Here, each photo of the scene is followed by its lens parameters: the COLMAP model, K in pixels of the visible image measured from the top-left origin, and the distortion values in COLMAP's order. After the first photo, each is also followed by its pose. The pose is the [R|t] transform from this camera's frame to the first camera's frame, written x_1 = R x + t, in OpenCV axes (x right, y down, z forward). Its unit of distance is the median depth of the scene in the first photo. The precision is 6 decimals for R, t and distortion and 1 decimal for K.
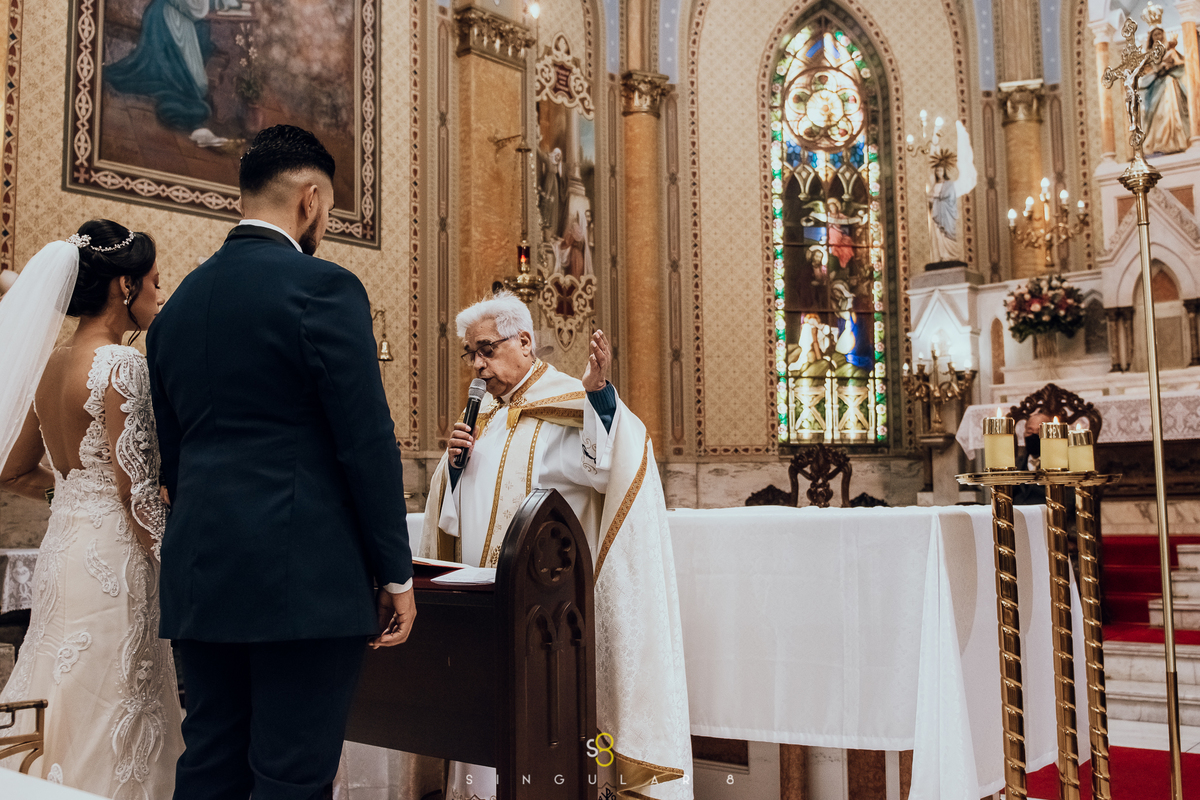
lens RADIAL K [[1256.3, 0, 600.0], [0, 1256.3, 400.0], [0, 0, 1]] dist [-0.054615, 0.011173]
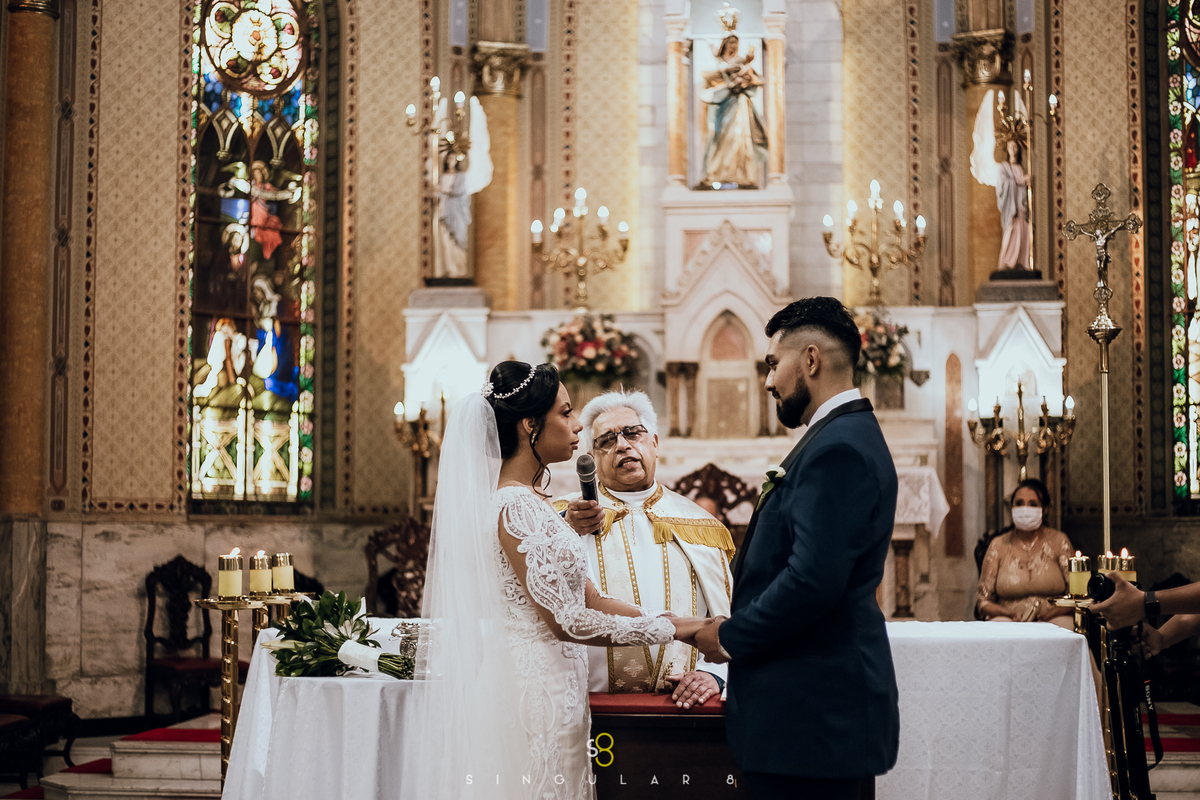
lens RADIAL K [[1999.3, 0, 599.0], [0, 1999.3, 455.4], [0, 0, 1]] dist [-0.116447, 0.035562]
pose [[0.826052, 0.043920, 0.561879, -0.293864], [-0.062310, 0.997964, 0.013598, -0.019349], [-0.560138, -0.046244, 0.827107, -0.071433]]
